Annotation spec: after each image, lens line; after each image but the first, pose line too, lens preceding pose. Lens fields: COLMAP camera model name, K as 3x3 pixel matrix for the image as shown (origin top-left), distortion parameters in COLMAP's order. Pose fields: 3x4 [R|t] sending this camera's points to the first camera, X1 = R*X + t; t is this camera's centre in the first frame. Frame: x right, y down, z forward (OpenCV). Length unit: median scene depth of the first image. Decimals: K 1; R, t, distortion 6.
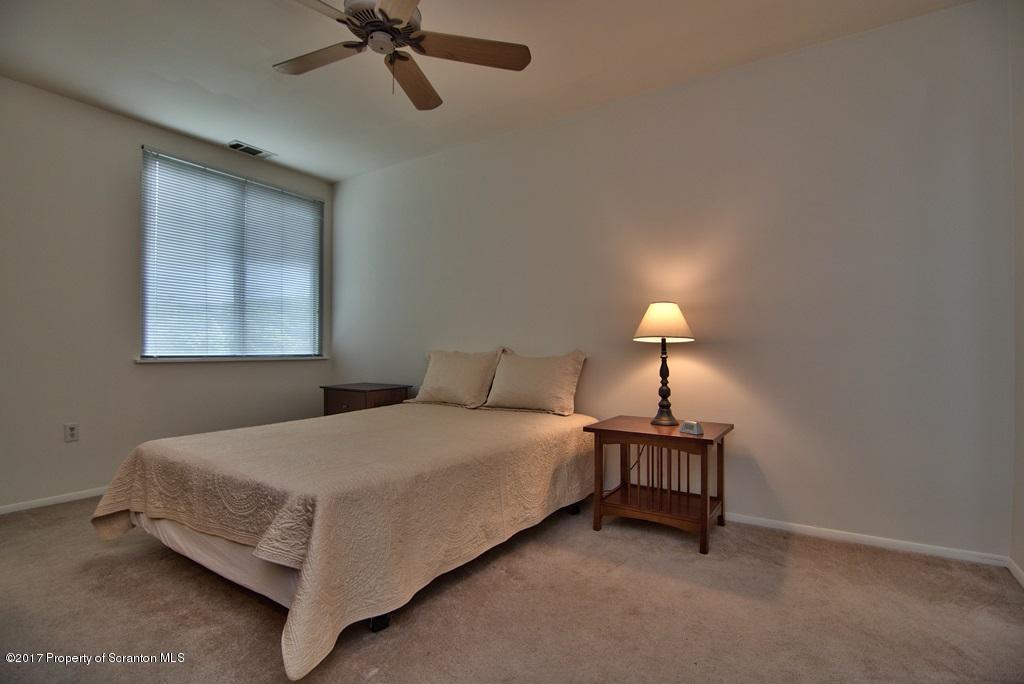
lens RADIAL K [[490.9, 0, 512.4], [0, 490.9, 345.5], [0, 0, 1]] dist [-0.010322, -0.006718]
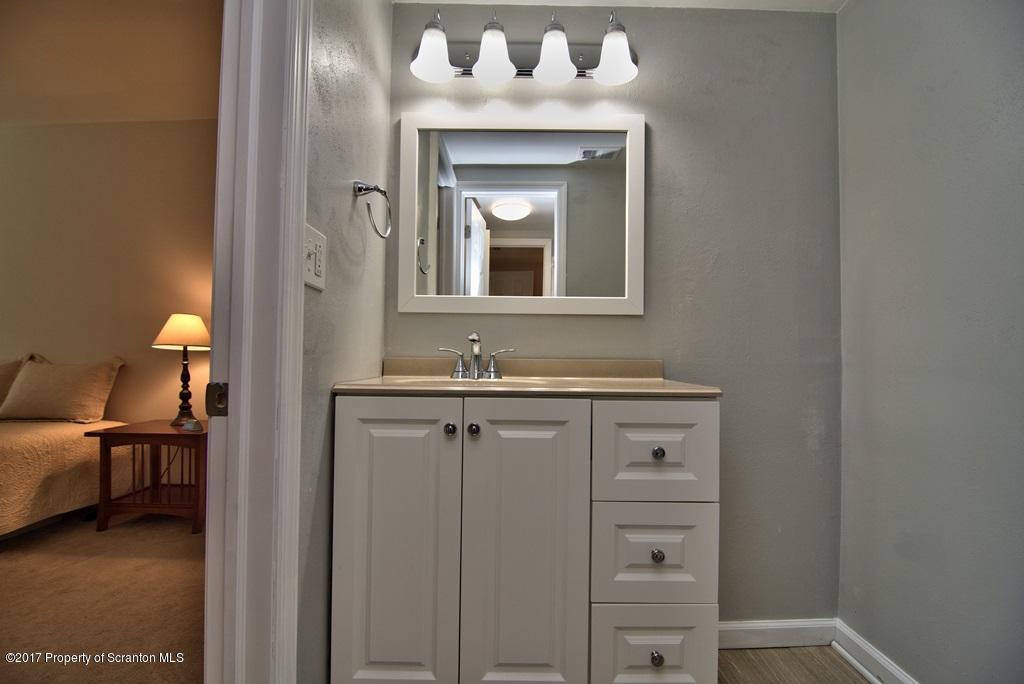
lens RADIAL K [[490.9, 0, 512.0], [0, 490.9, 350.3], [0, 0, 1]] dist [-0.010322, -0.006718]
pose [[0.847255, 0.010438, 0.531084, 0.348008], [-0.008382, 0.999945, -0.006282, -0.005223], [-0.531121, 0.000871, 0.847296, -0.314755]]
